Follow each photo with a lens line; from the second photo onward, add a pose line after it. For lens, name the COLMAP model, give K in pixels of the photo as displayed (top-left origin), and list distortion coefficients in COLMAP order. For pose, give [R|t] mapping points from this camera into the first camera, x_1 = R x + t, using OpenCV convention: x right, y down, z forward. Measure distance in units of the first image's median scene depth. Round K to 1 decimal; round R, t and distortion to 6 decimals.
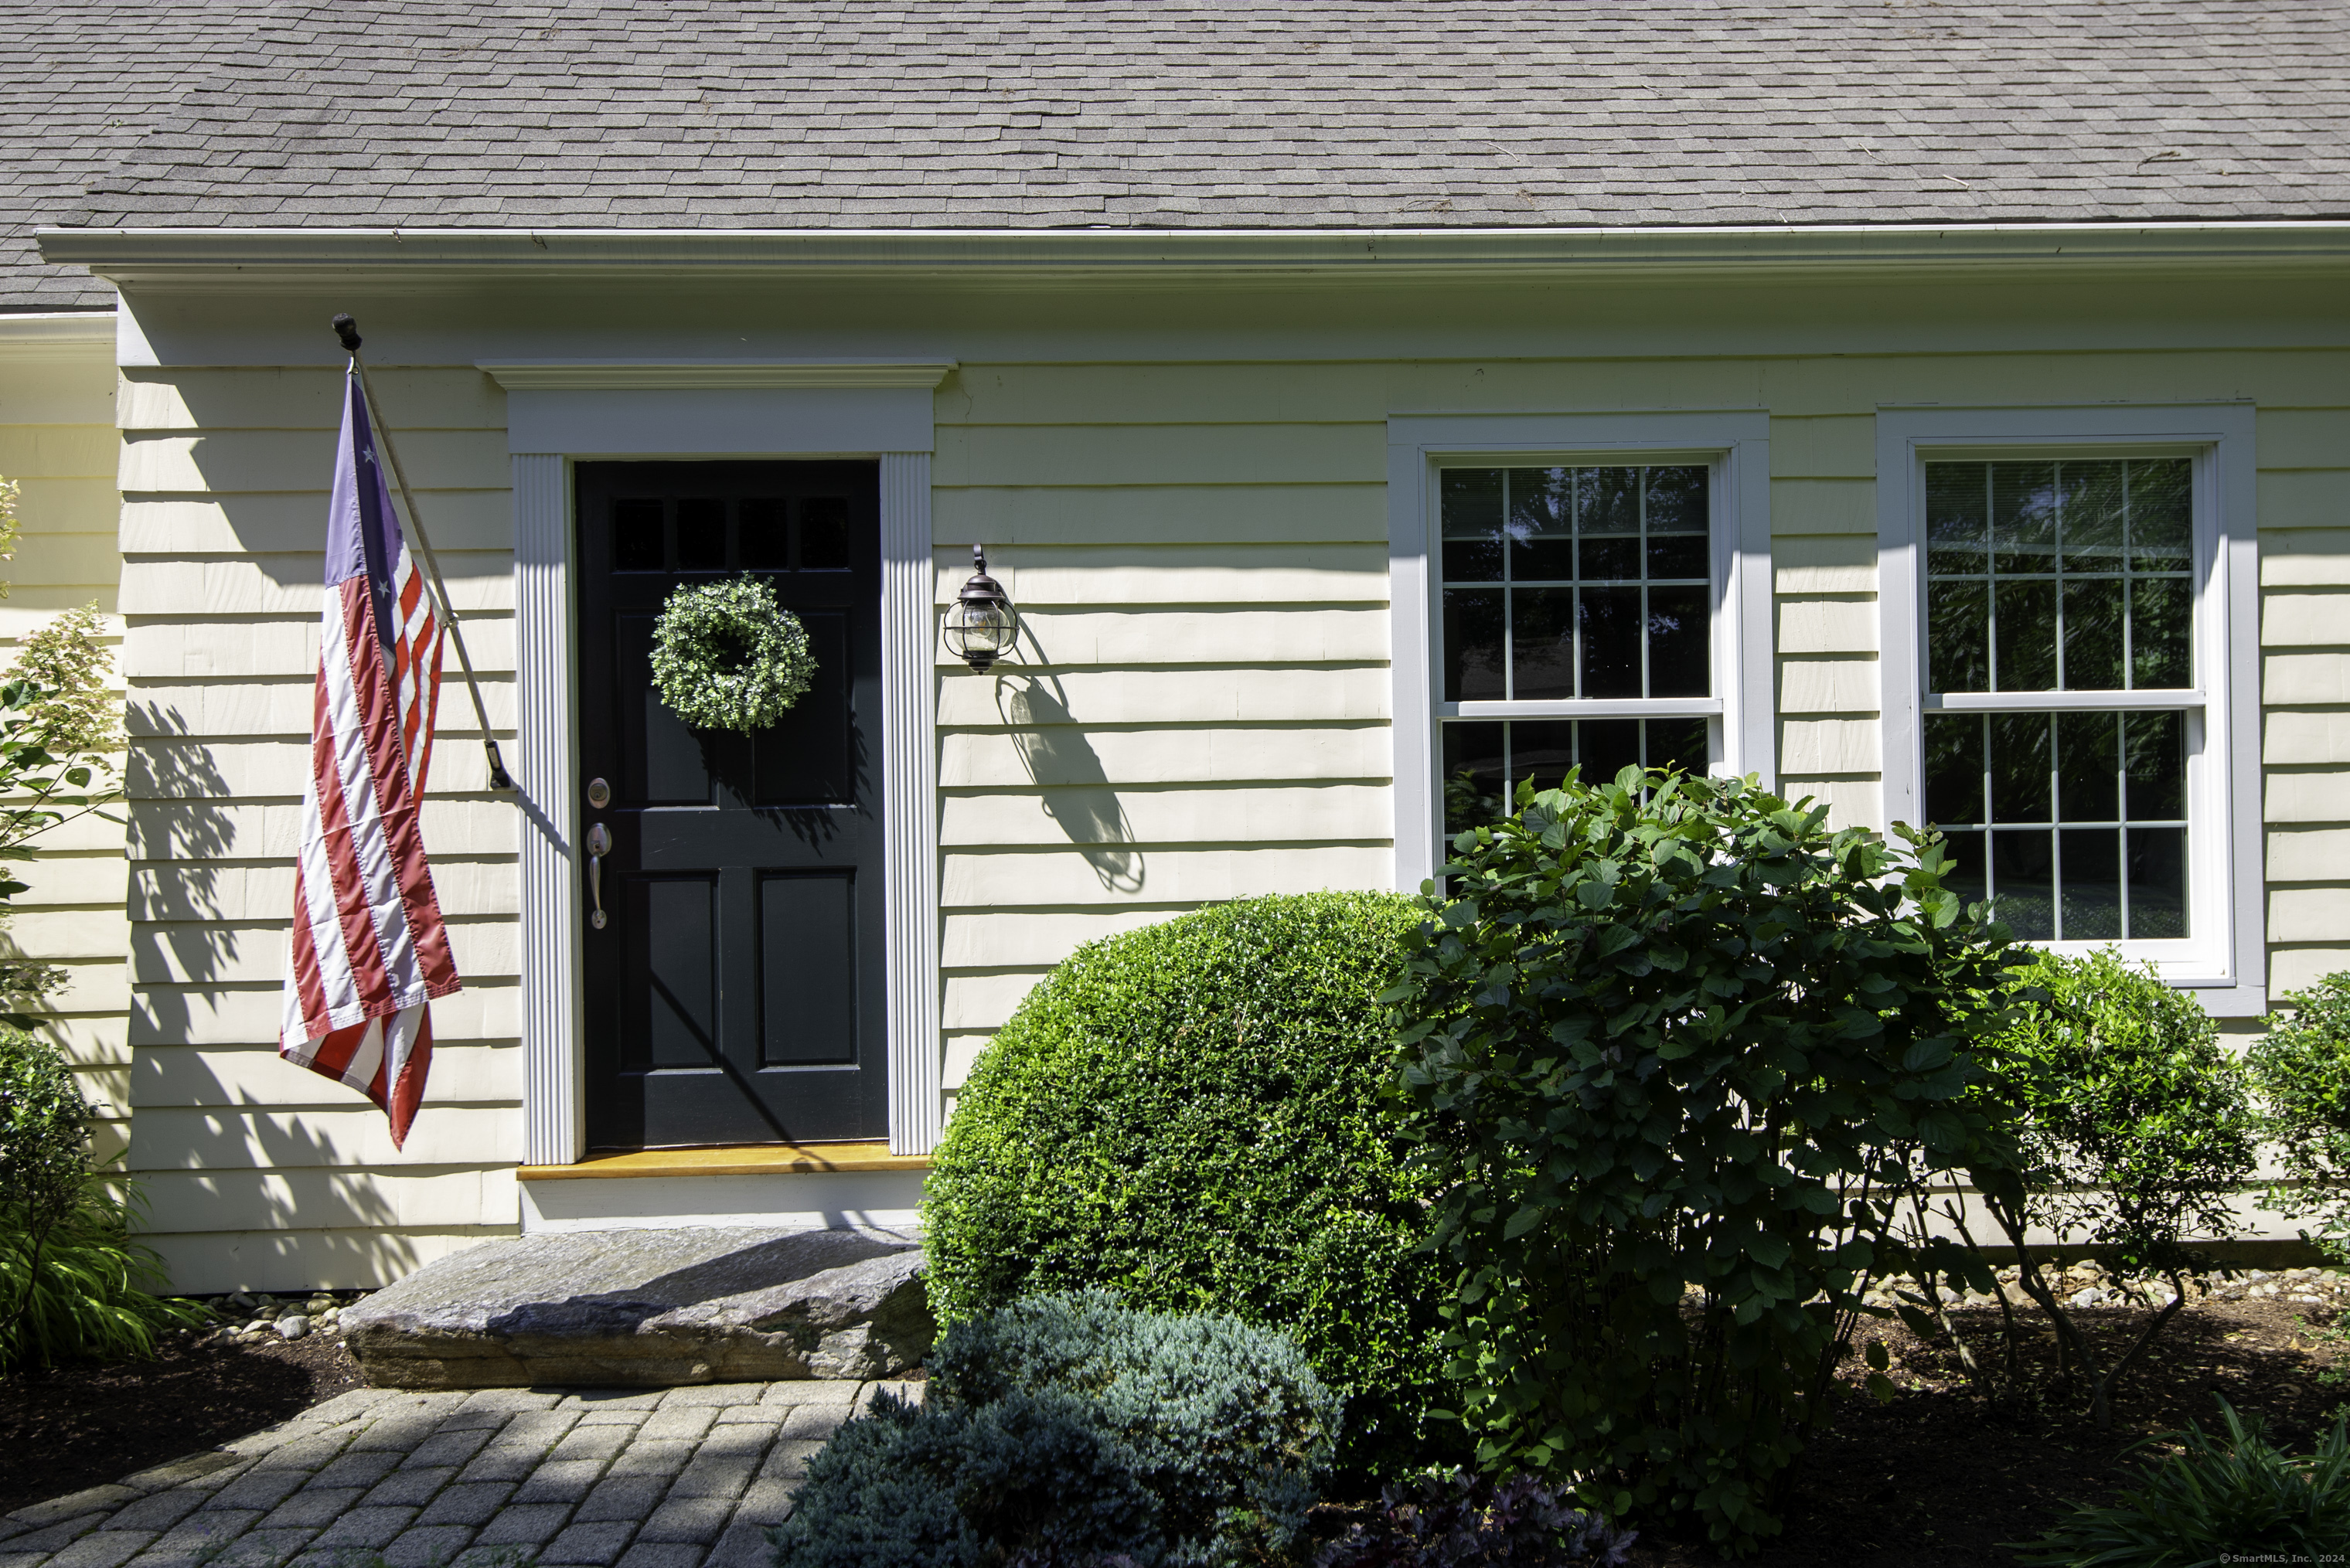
lens RADIAL K [[2048.6, 0, 1299.2], [0, 2048.6, 759.9], [0, 0, 1]] dist [0.037015, -0.003693]
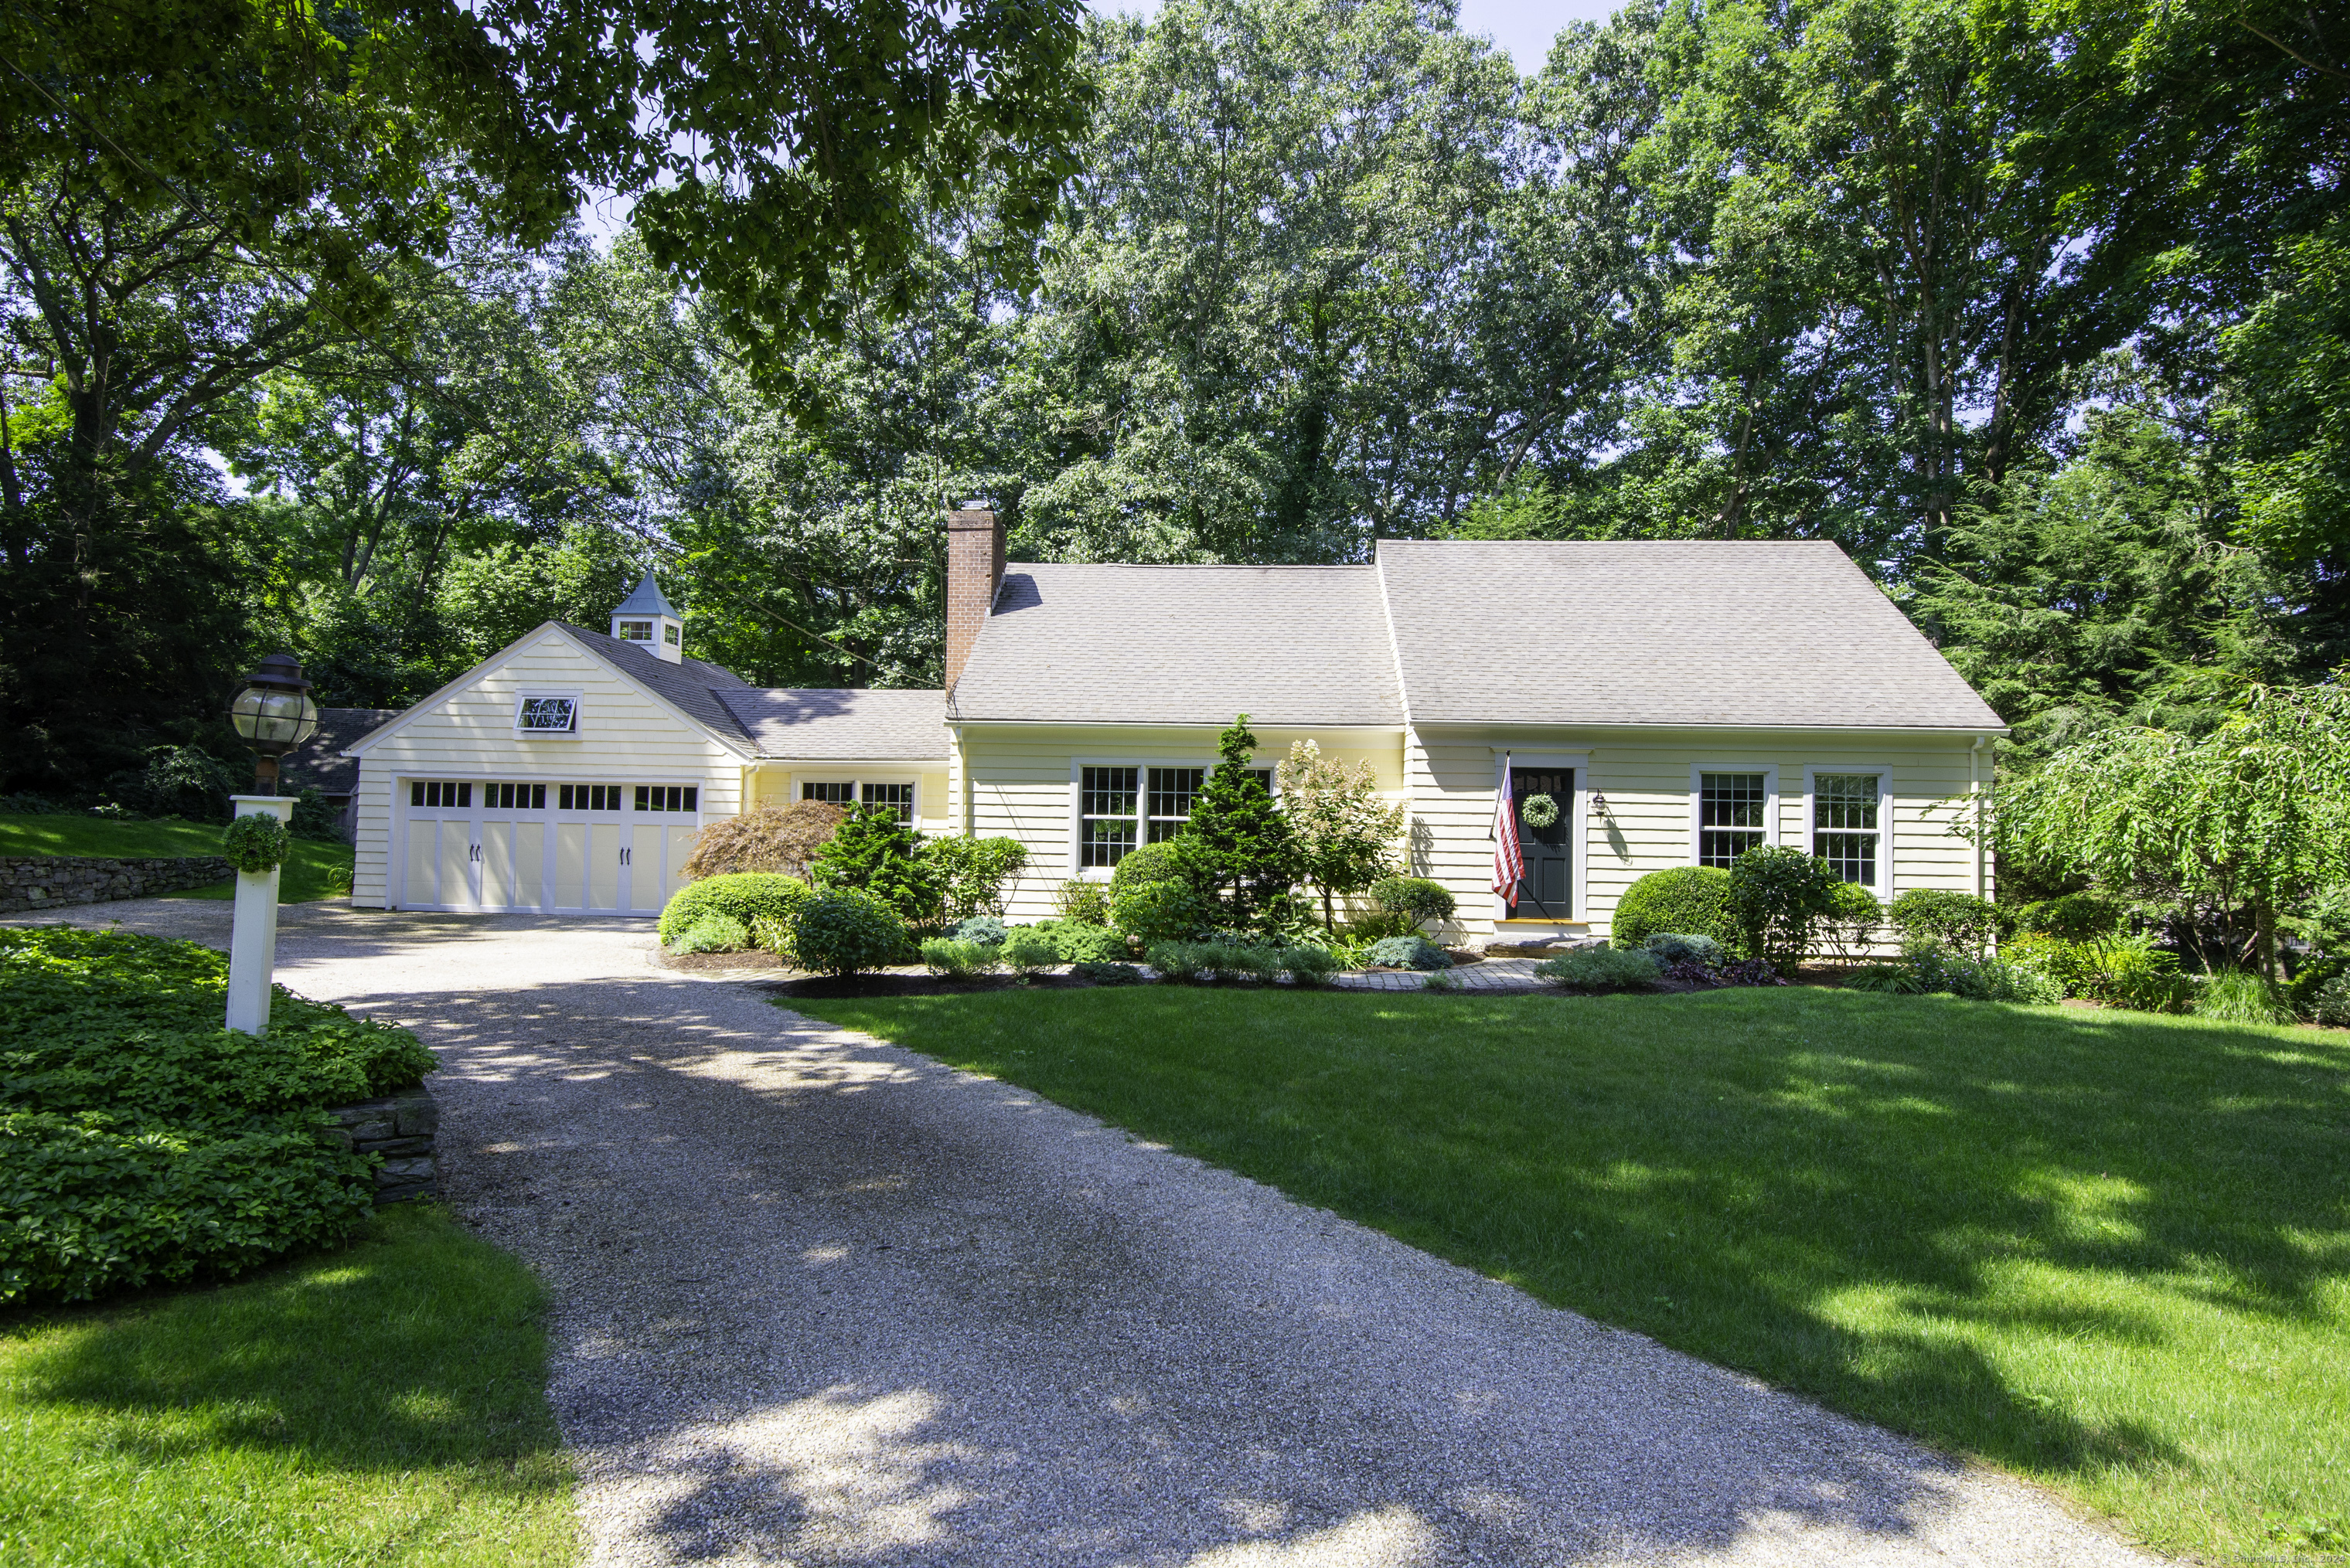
lens RADIAL K [[1284.3, 0, 1182.4], [0, 1284.3, 751.4], [0, 0, 1]] dist [0.018603, -0.041343]
pose [[0.993285, 0.028979, -0.112001, -0.754488], [-0.034062, 0.998462, -0.043736, -0.029831], [0.110561, 0.047257, 0.992745, -1.943727]]
